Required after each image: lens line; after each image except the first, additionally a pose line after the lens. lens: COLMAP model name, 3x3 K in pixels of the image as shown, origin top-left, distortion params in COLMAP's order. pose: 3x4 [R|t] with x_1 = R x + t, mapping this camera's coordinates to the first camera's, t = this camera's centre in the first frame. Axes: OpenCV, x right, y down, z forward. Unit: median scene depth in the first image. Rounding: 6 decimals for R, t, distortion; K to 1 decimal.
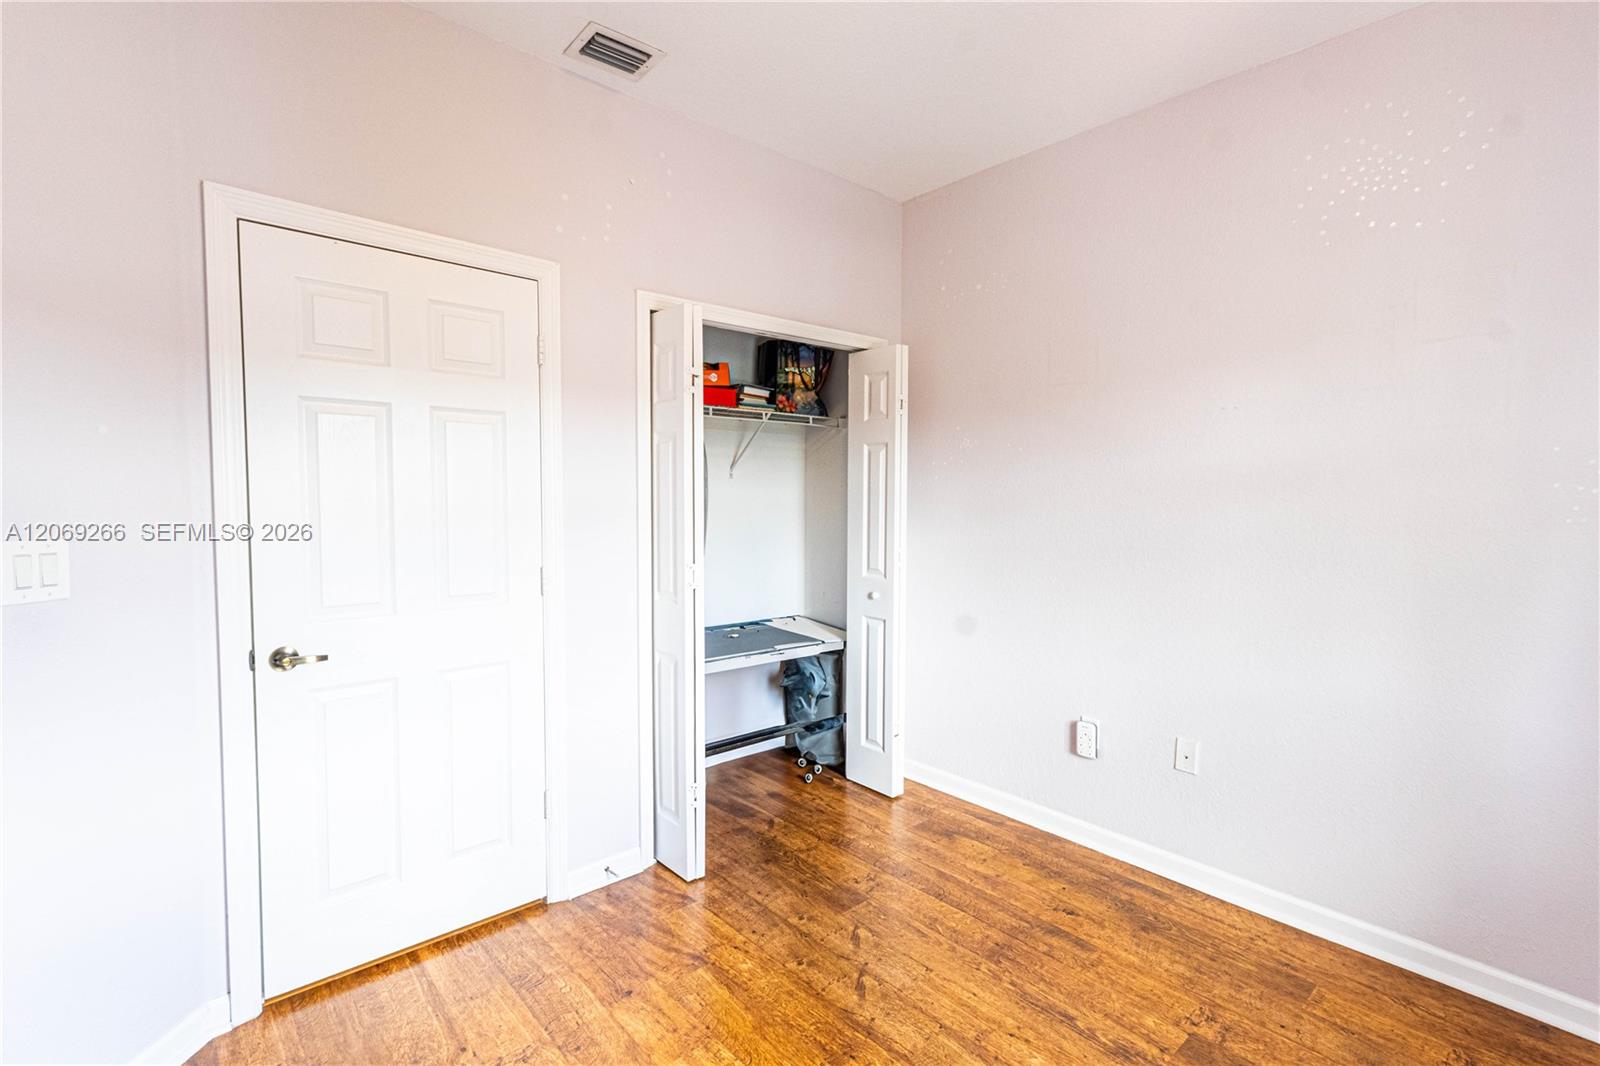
lens RADIAL K [[744.0, 0, 804.5], [0, 744.0, 531.8], [0, 0, 1]] dist [0.005850, -0.000452]
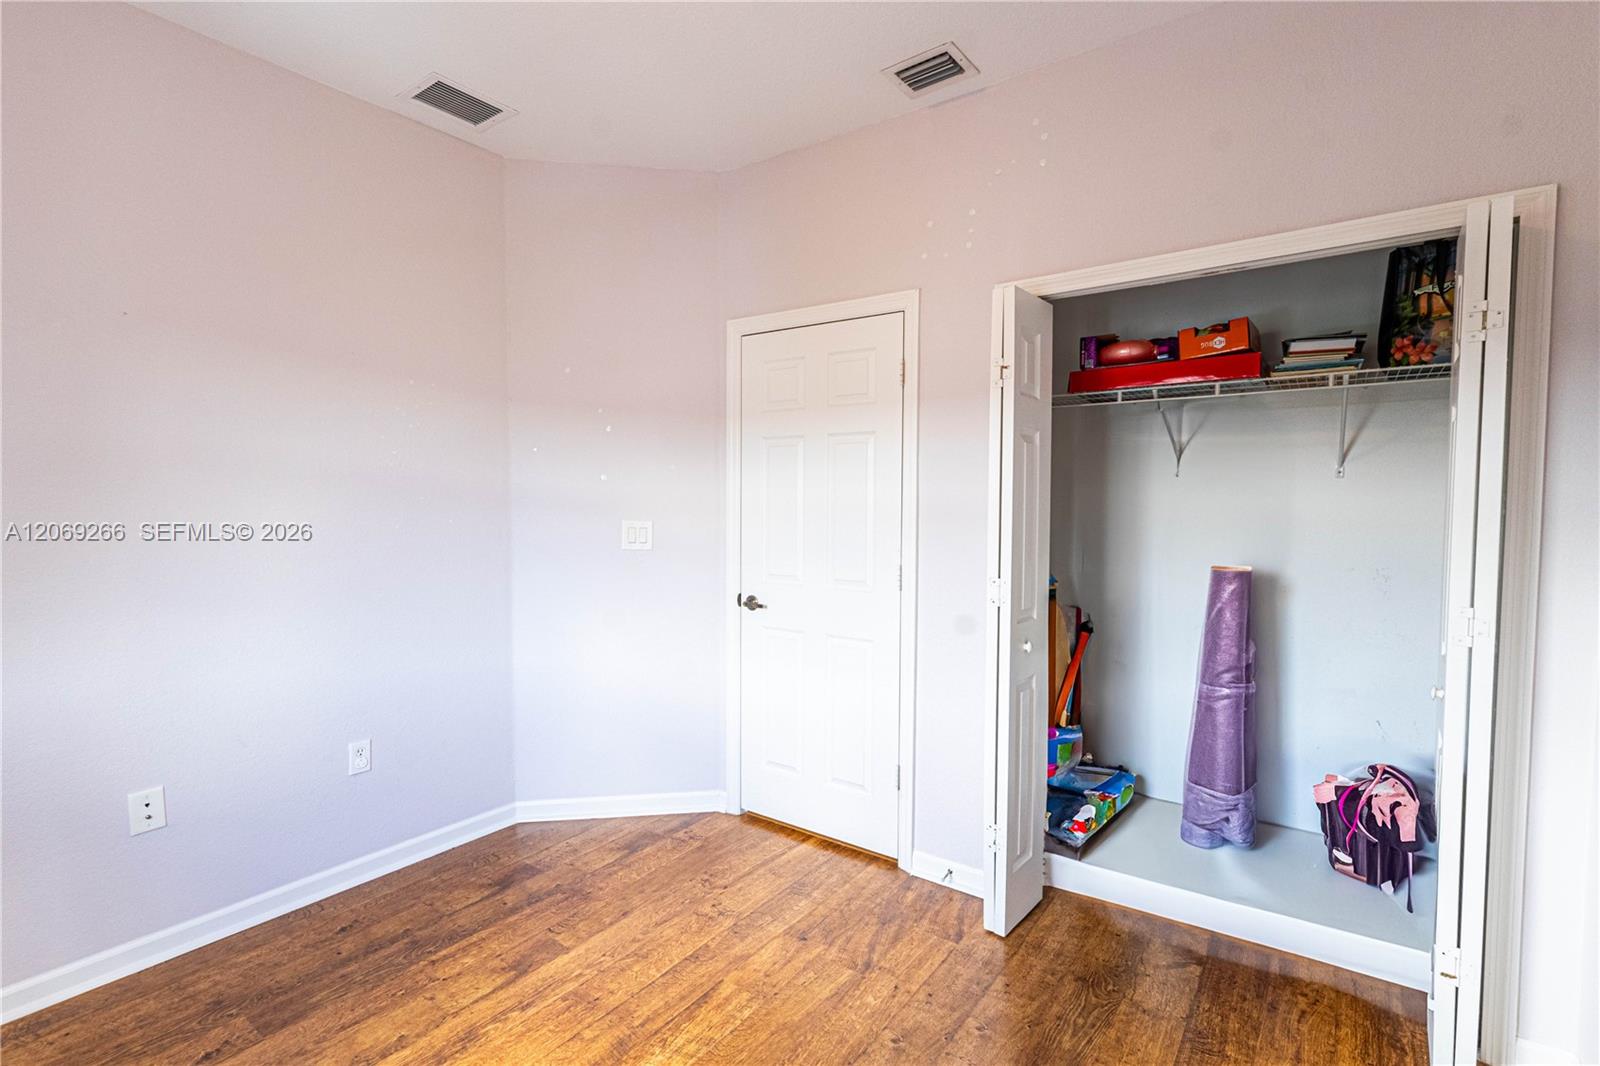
lens RADIAL K [[744.0, 0, 806.7], [0, 744.0, 547.2], [0, 0, 1]] dist [0.005850, -0.000452]
pose [[0.211781, 0.062369, -0.975325, 0.793255], [-0.052473, 0.997248, 0.052377, -0.036812], [0.975907, 0.040086, 0.214471, 0.696397]]
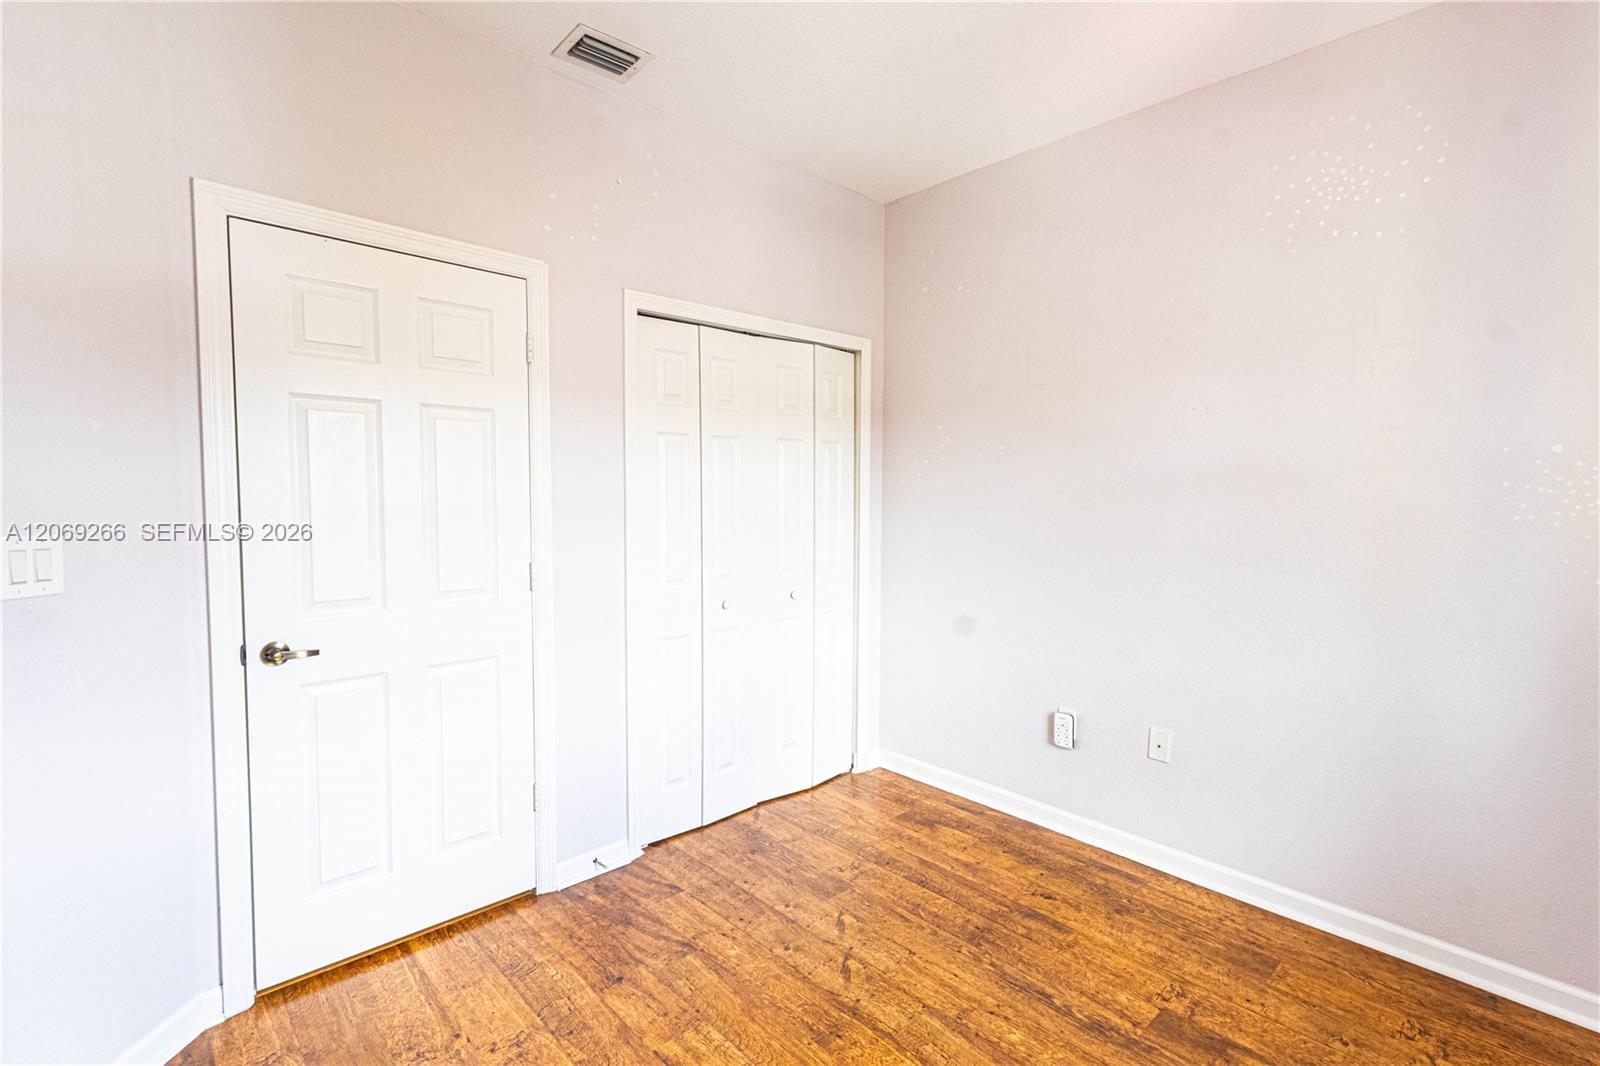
lens RADIAL K [[744.0, 0, 805.8], [0, 744.0, 532.6], [0, 0, 1]] dist [0.005850, -0.000452]
pose [[0.999616, -0.000018, 0.027713, -0.008375], [-0.000101, 0.999991, 0.004294, 0.002075], [-0.027713, -0.004295, 0.999607, -0.024092]]
